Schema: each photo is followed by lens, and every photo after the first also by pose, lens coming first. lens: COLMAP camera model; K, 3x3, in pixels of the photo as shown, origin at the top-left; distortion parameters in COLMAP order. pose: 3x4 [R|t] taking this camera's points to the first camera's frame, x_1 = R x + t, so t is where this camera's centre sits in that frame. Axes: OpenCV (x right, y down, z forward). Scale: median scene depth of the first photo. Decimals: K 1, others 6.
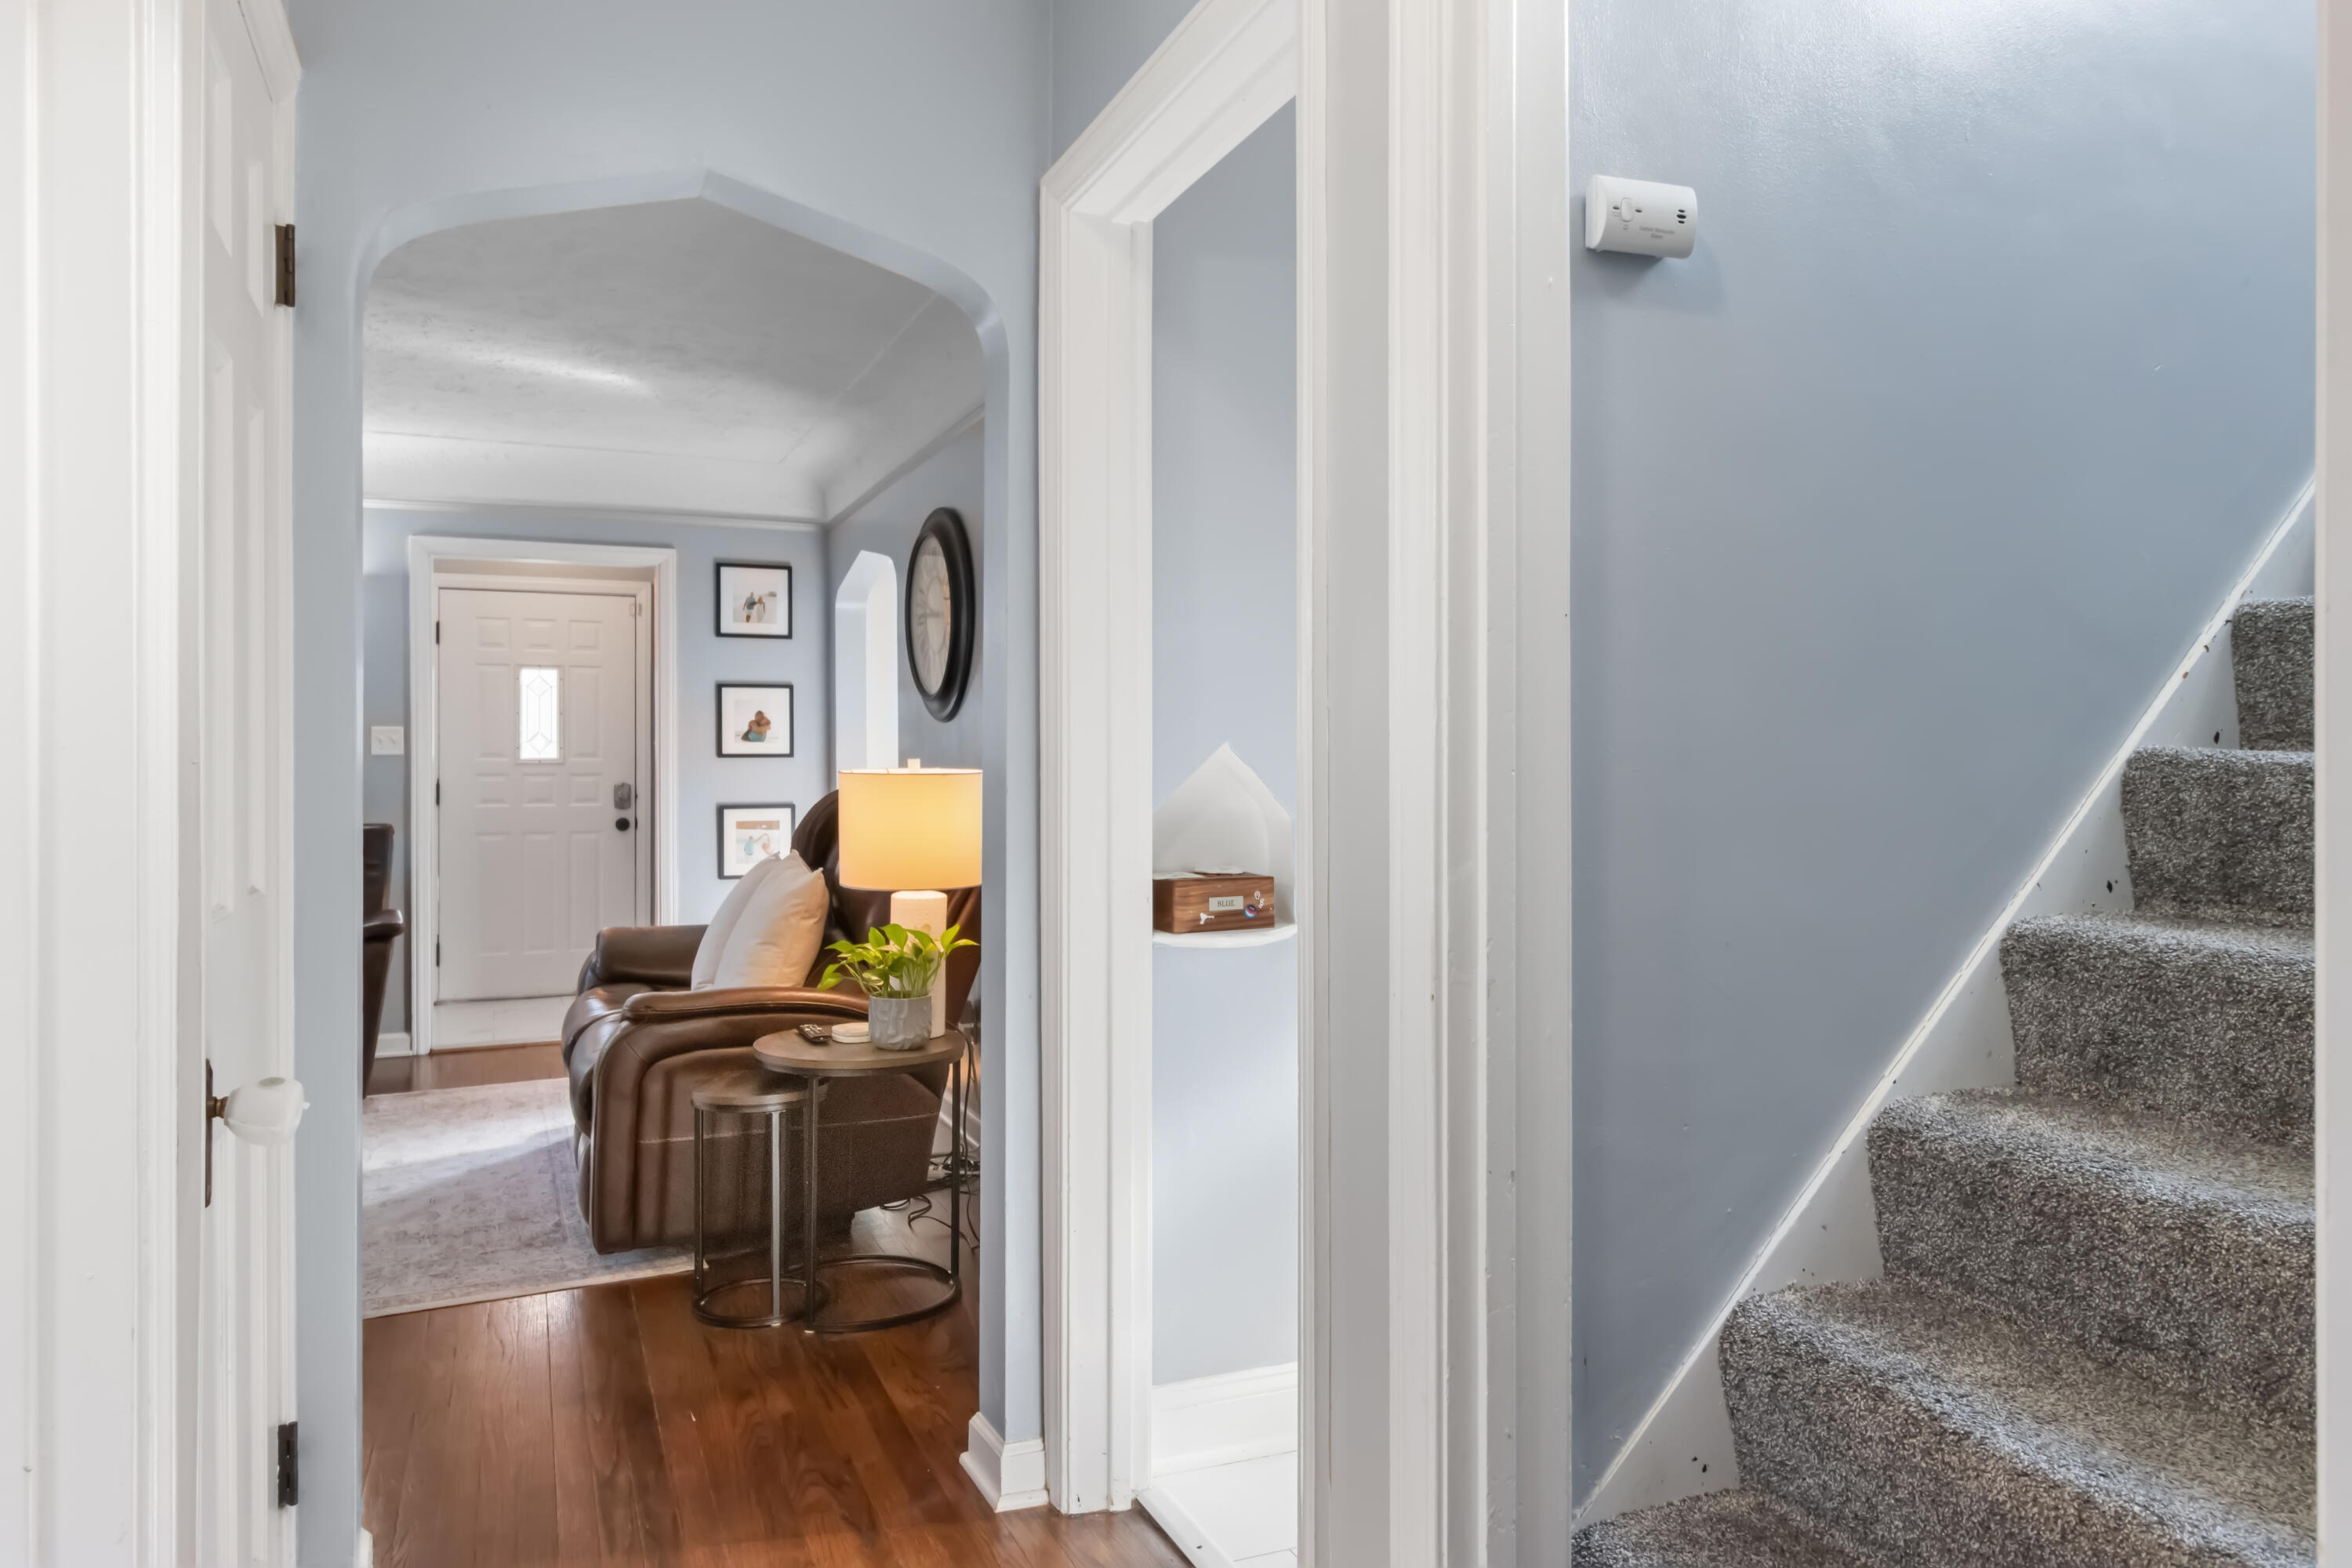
lens RADIAL K [[1502.2, 0, 1175.2], [0, 1502.2, 767.9], [0, 0, 1]] dist [-0.001649, 0.000521]
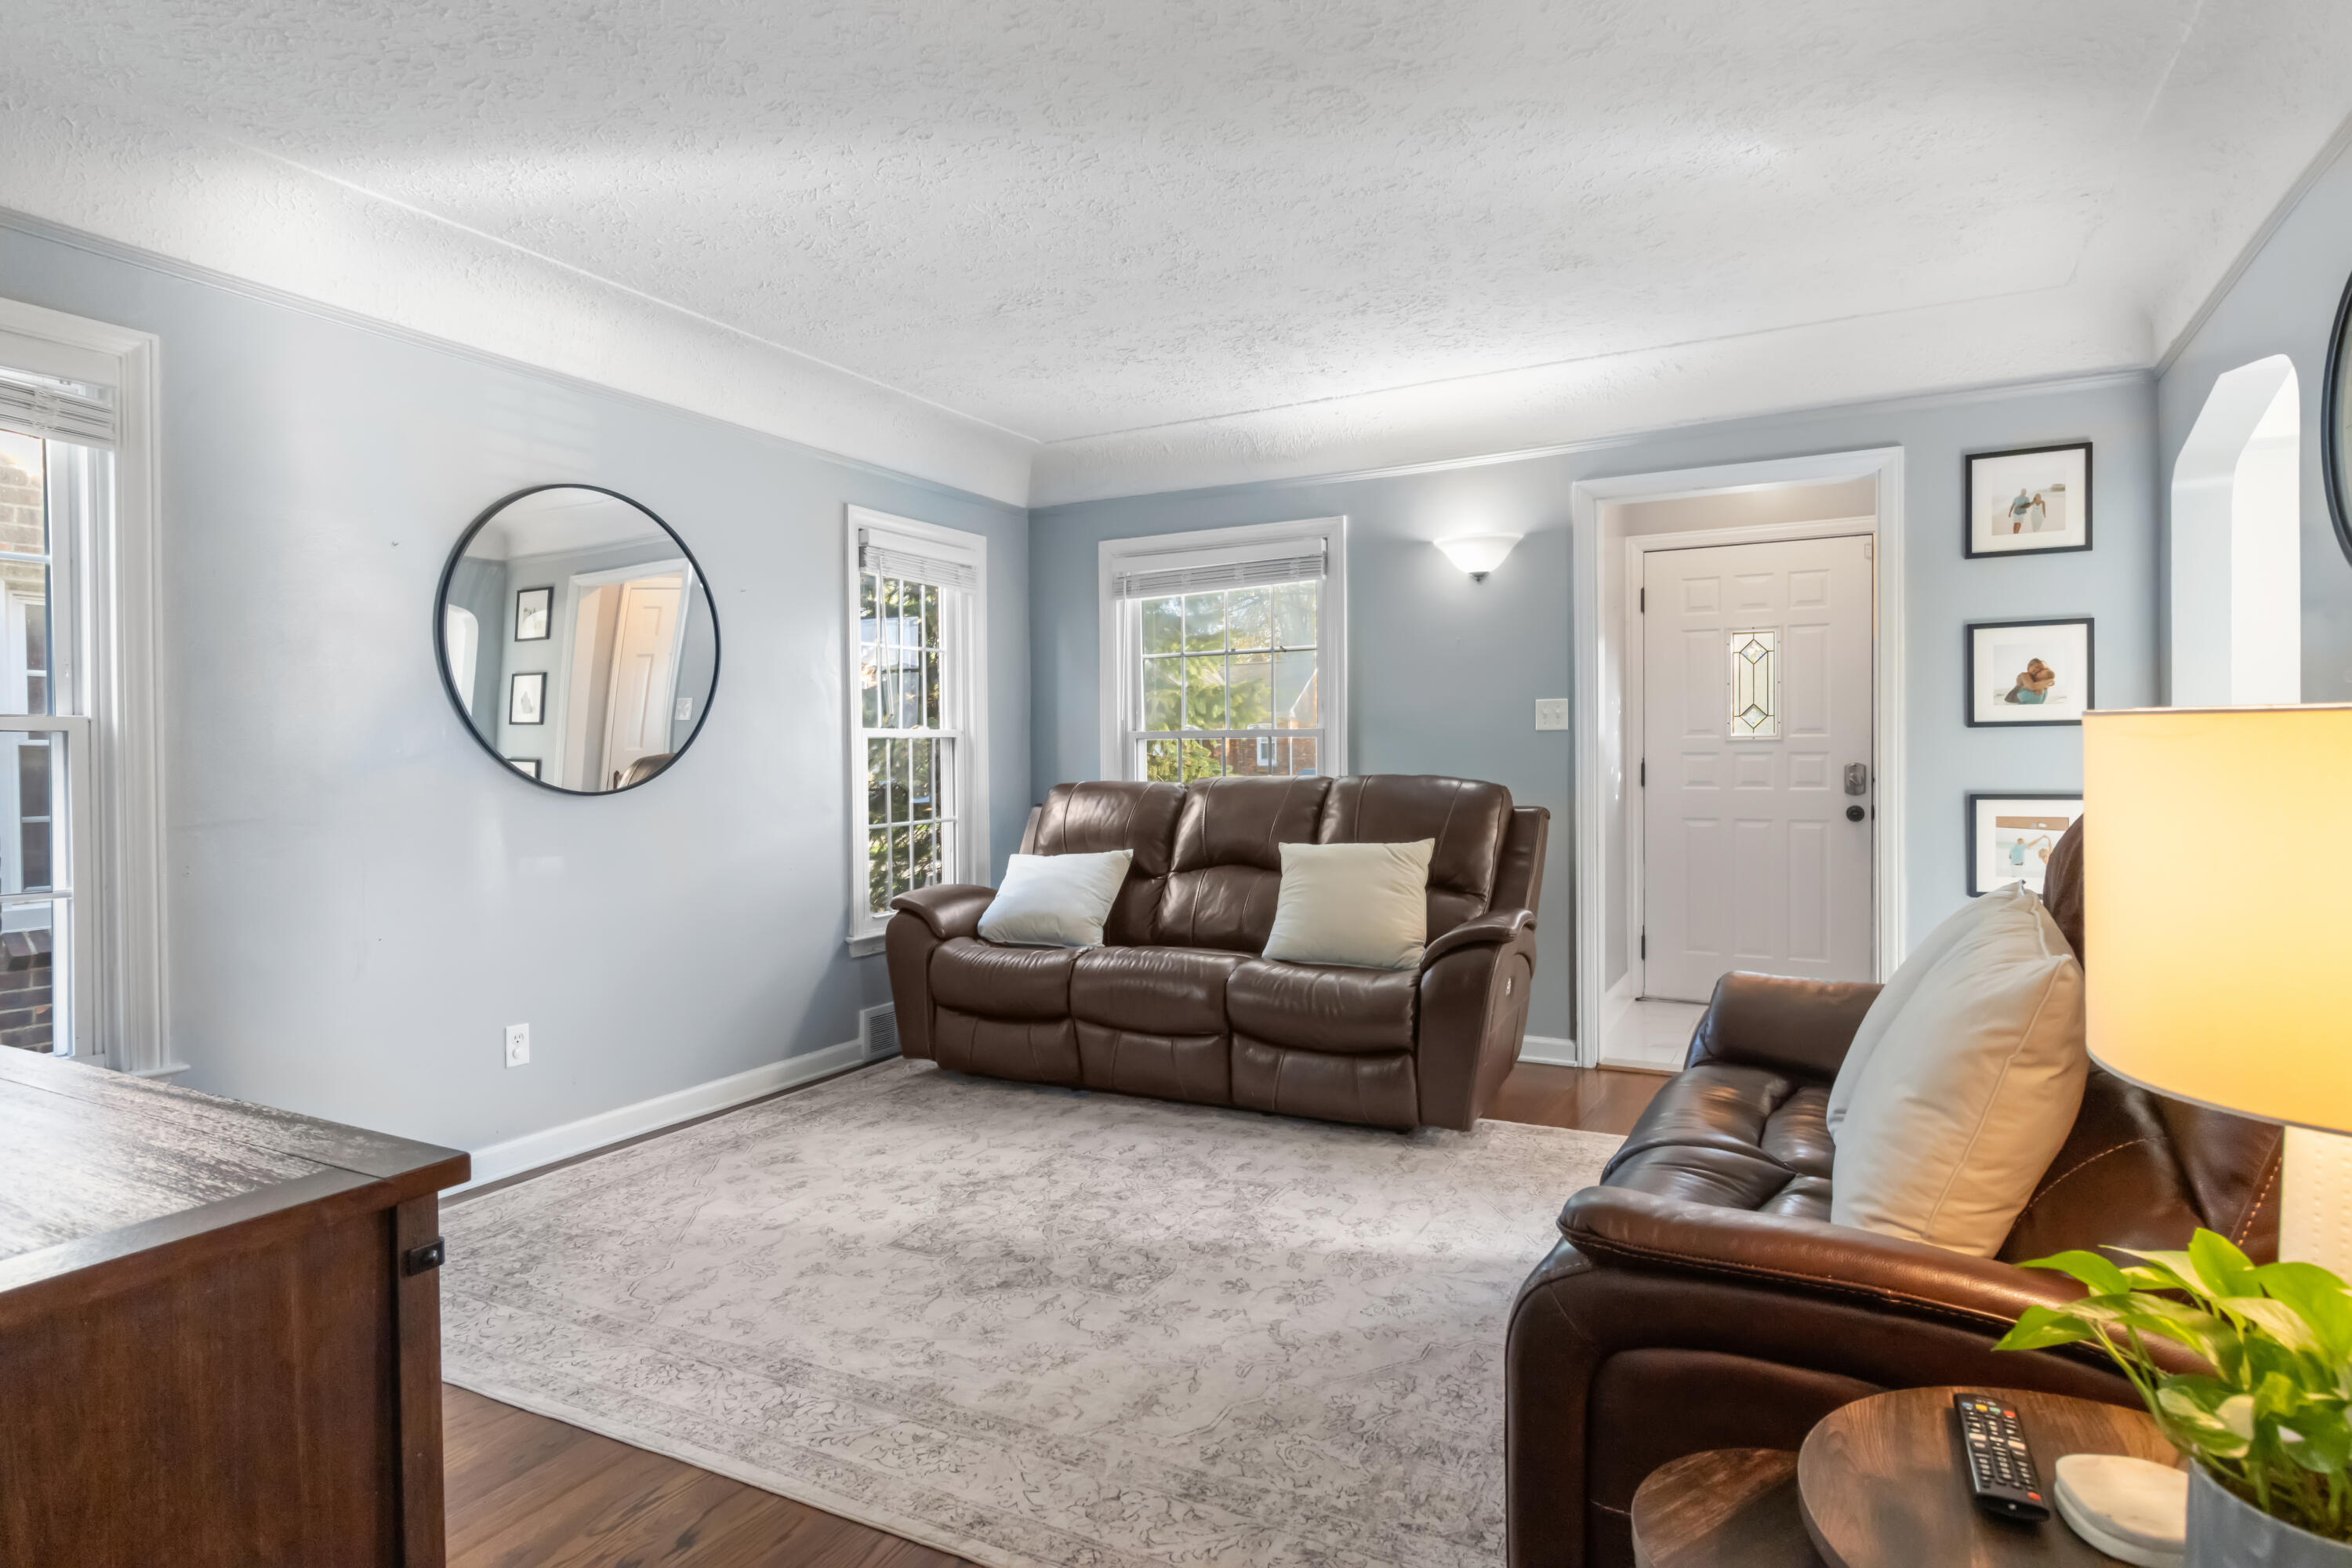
lens RADIAL K [[1253.0, 0, 1182.8], [0, 1253.0, 769.0], [0, 0, 1]] dist [0.001270, -0.000506]
pose [[0.616349, 0.006189, -0.787449, -0.063078], [0.003222, 0.999941, 0.010381, 0.005606], [0.787467, -0.008935, 0.616292, 0.332635]]
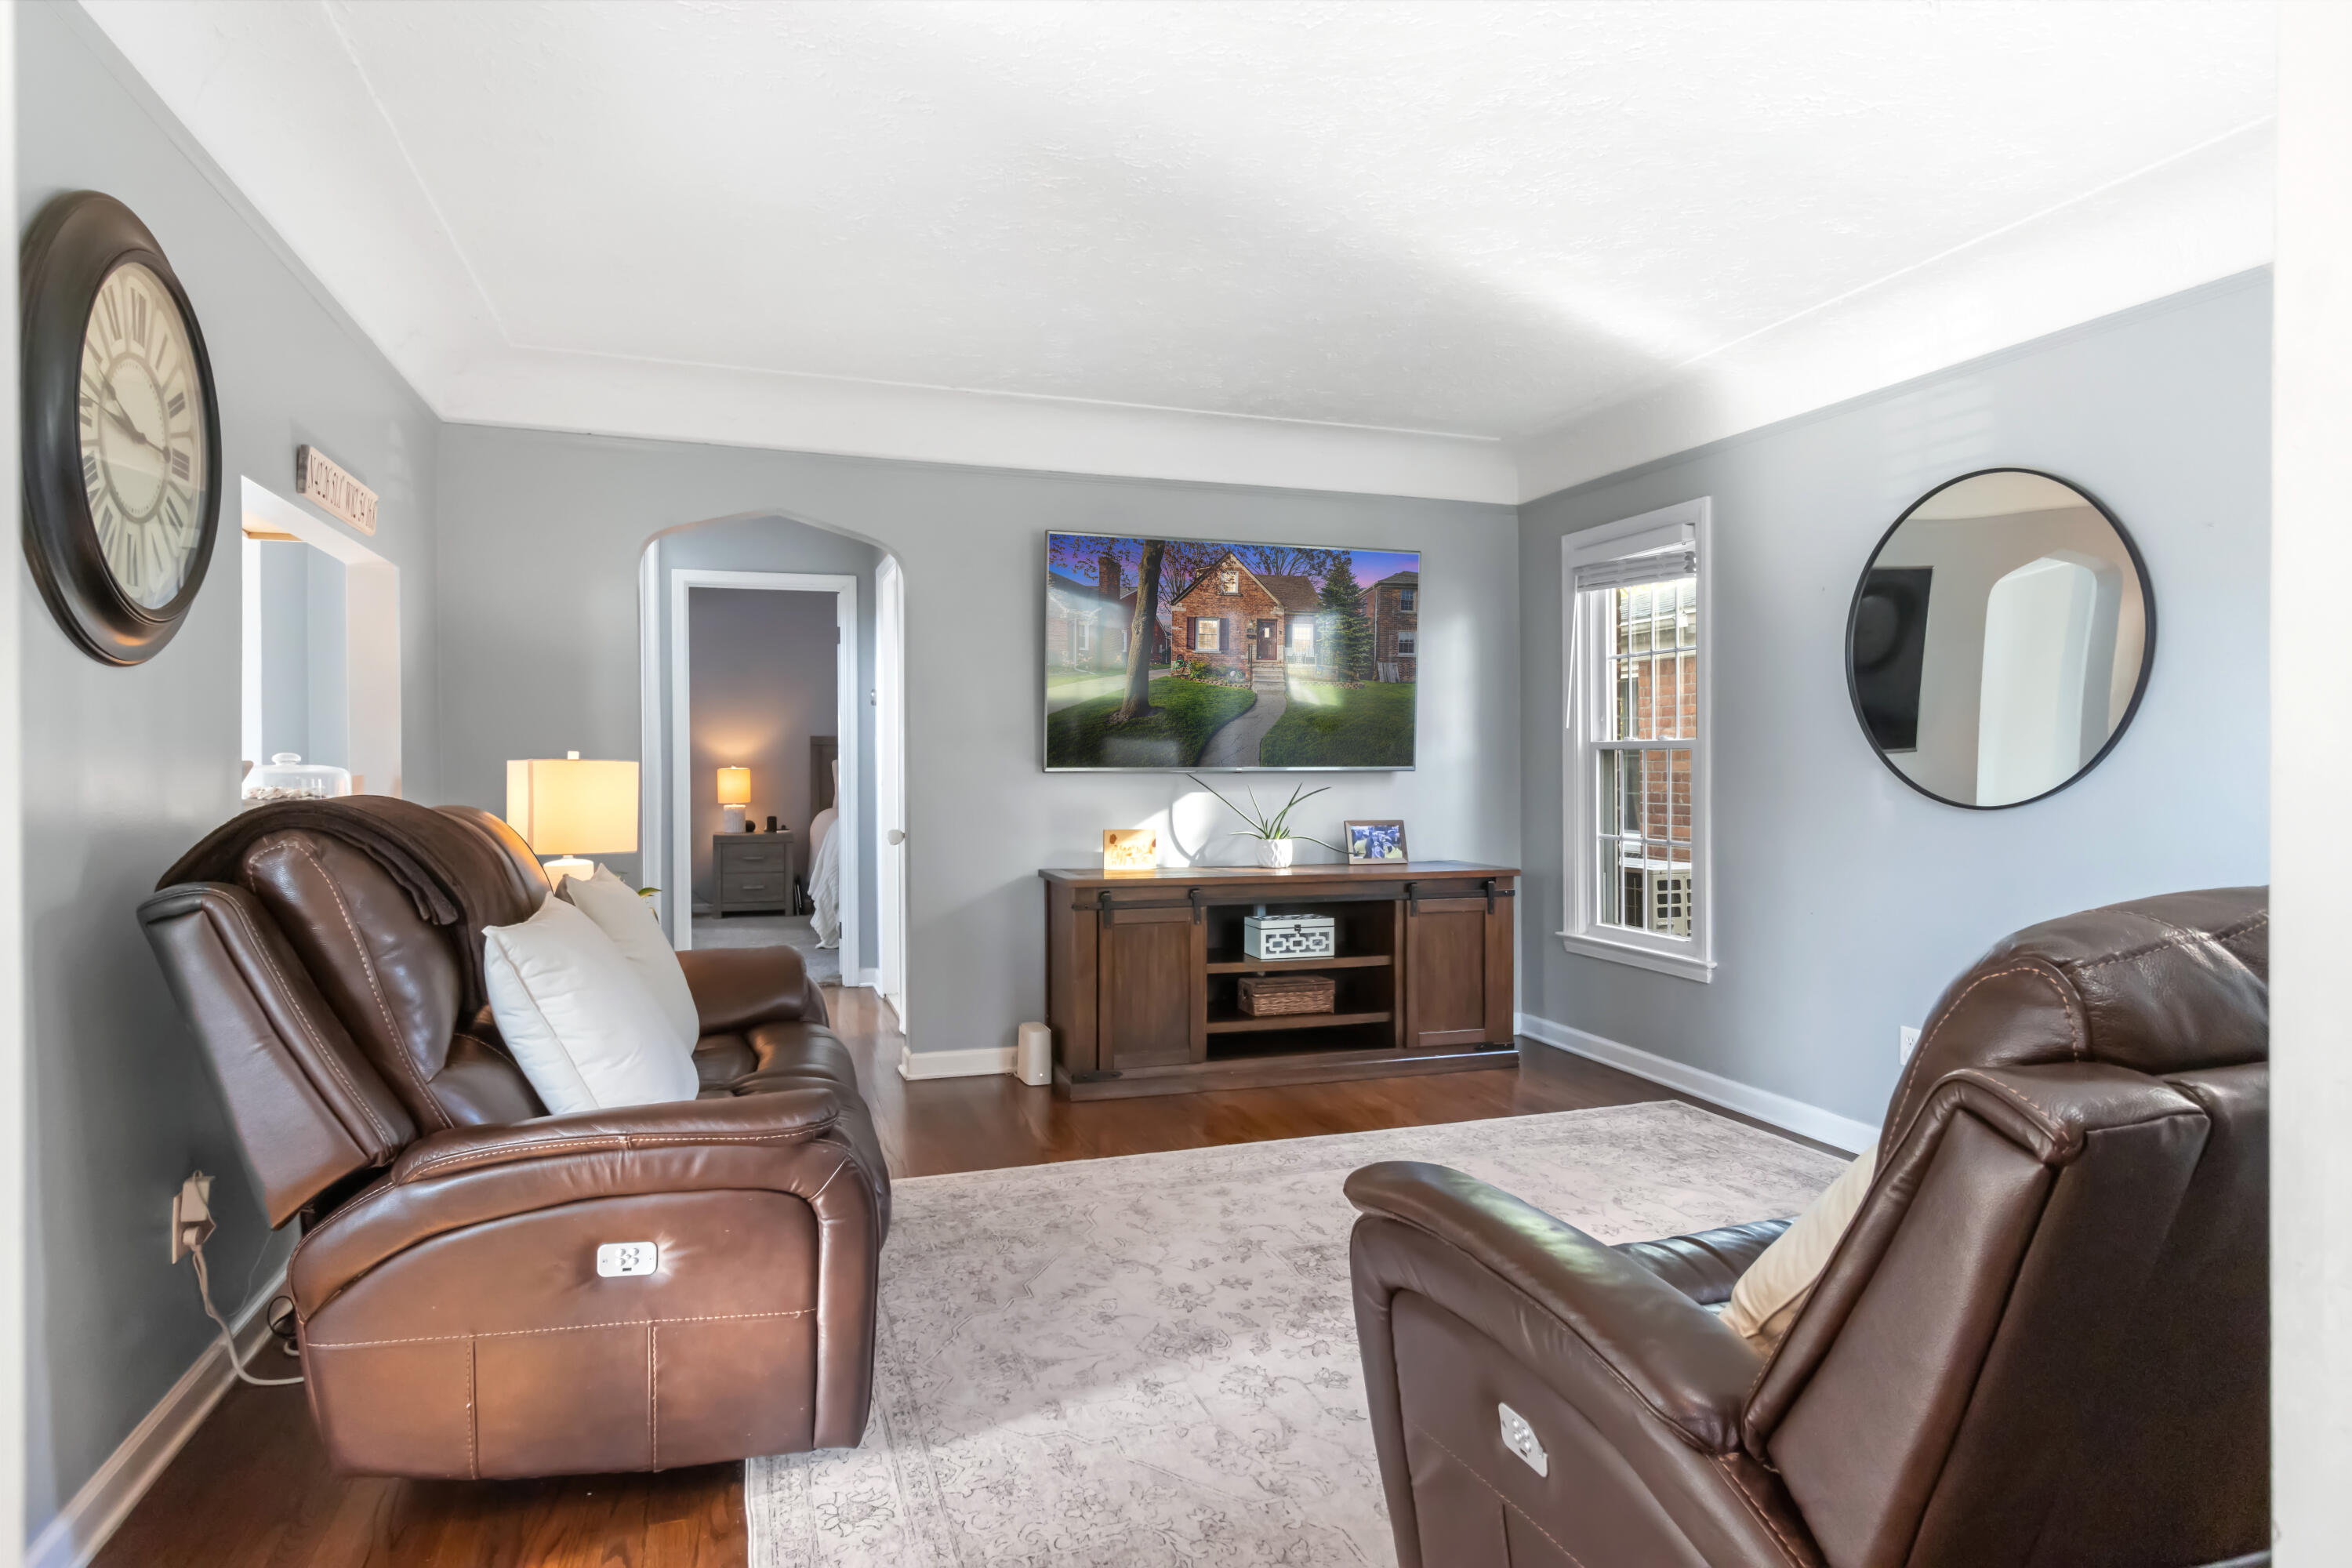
lens RADIAL K [[1313.8, 0, 1189.6], [0, 1313.8, 798.6], [0, 0, 1]] dist [-0.000304, -0.000095]
pose [[-0.996372, 0.001407, 0.085092, -0.388419], [0.004319, 0.999411, 0.034055, -0.001673], [-0.084994, 0.034299, -0.995791, 1.023271]]
